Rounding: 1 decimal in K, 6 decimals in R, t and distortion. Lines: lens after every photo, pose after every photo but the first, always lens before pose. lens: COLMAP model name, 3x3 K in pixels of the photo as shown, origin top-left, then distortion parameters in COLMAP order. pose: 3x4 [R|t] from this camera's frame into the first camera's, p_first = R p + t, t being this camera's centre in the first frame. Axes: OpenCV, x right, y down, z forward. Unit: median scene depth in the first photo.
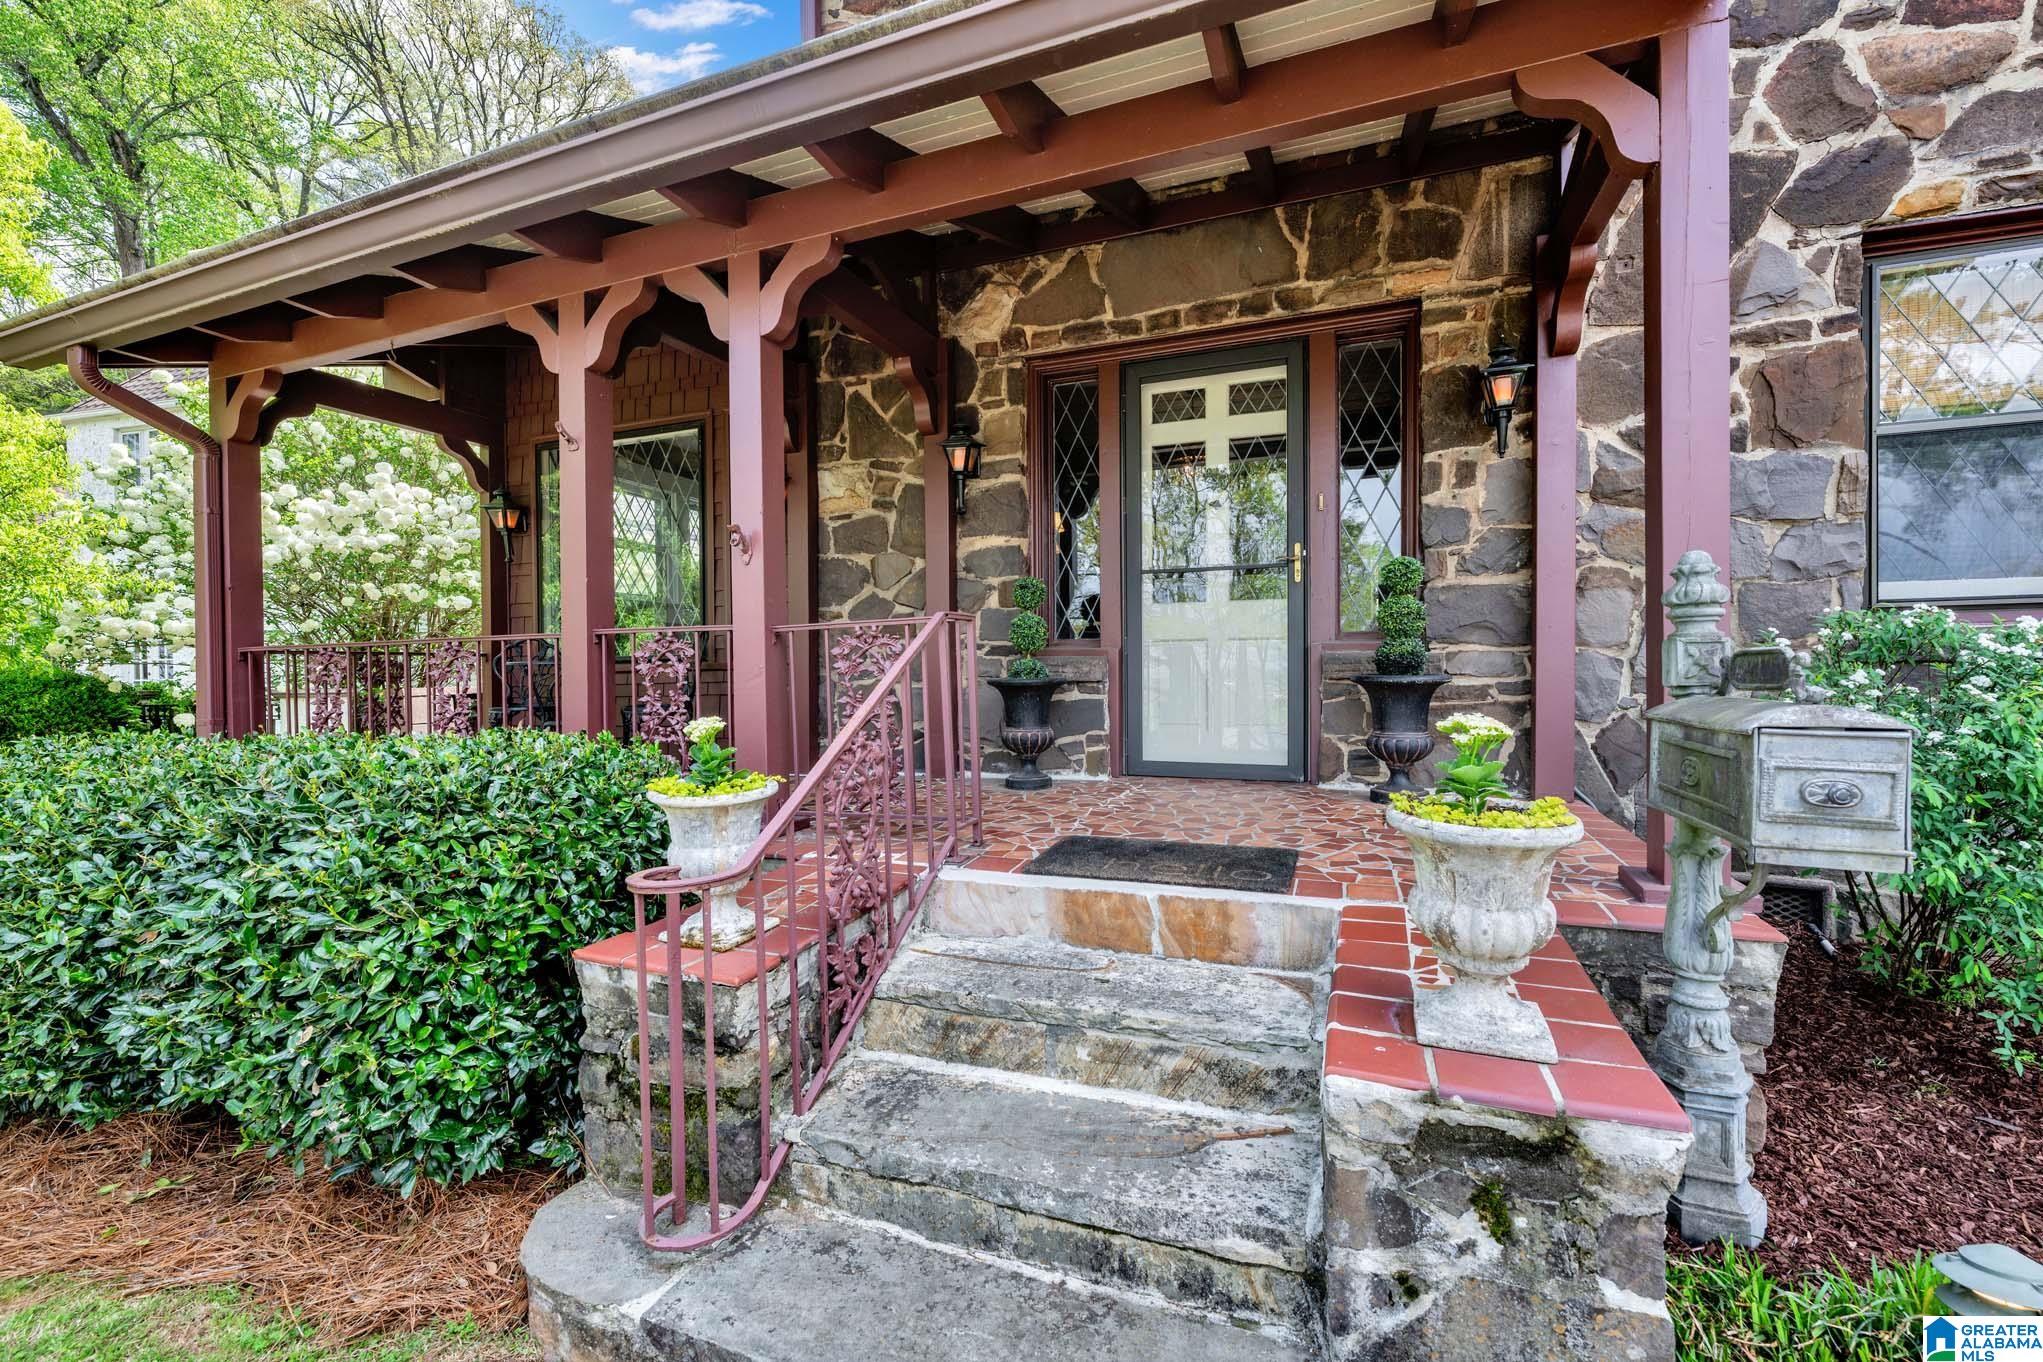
lens RADIAL K [[870.3, 0, 1025.5], [0, 870.3, 679.7], [0, 0, 1]] dist [-0.002719, -0.000581]
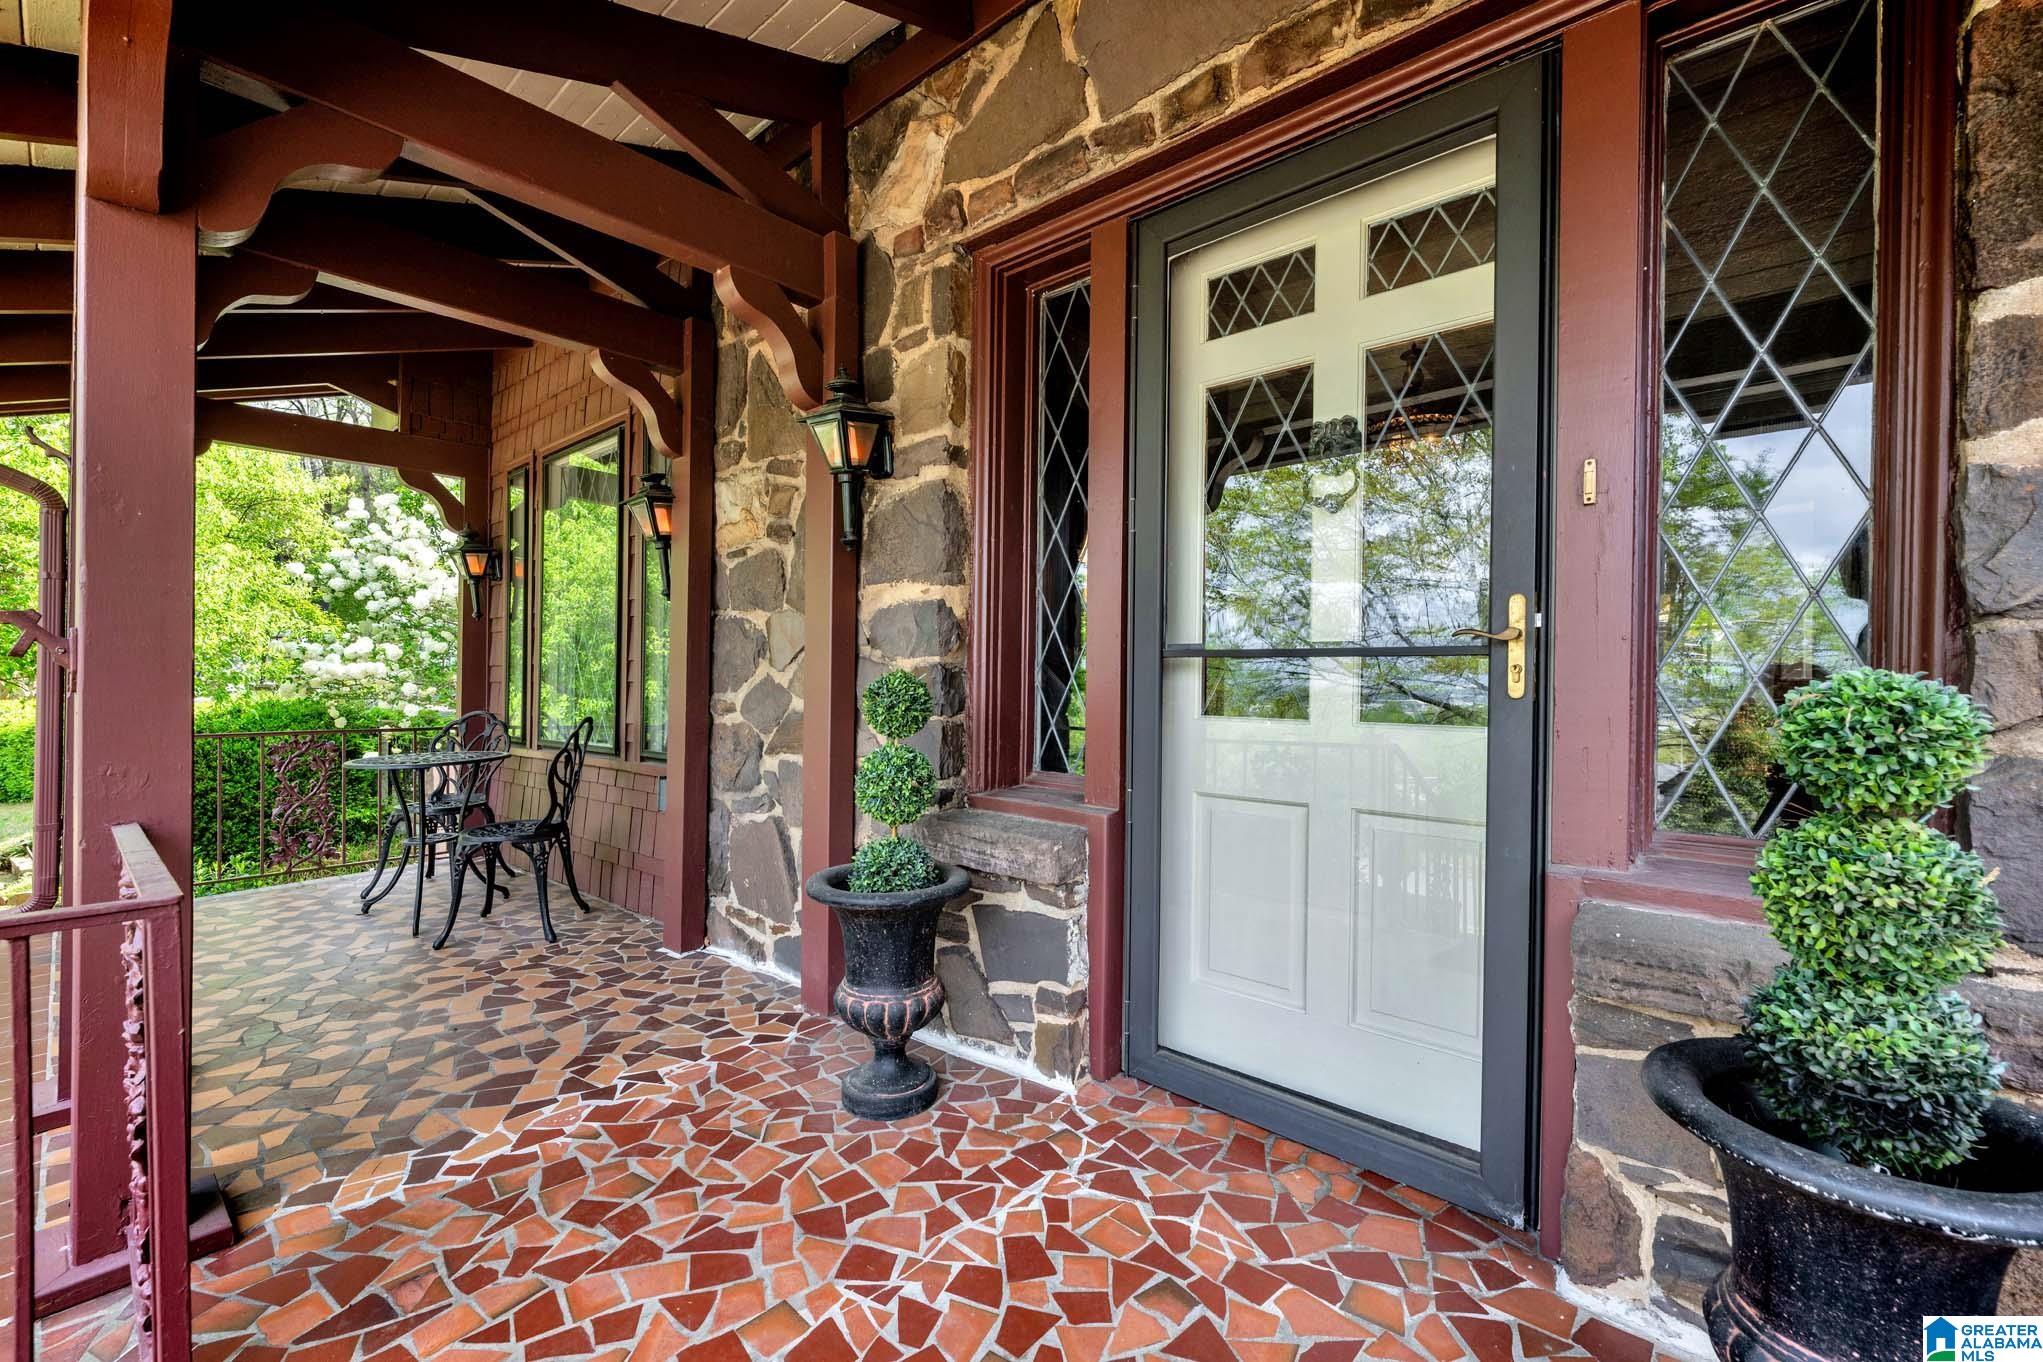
lens RADIAL K [[870.3, 0, 1011.8], [0, 870.3, 683.8], [0, 0, 1]] dist [-0.002719, -0.000581]
pose [[0.935752, 0.017579, -0.352221, 0.218409], [-0.018605, 0.999827, 0.000472, -0.103574], [0.352168, 0.006111, 0.935917, 0.516601]]
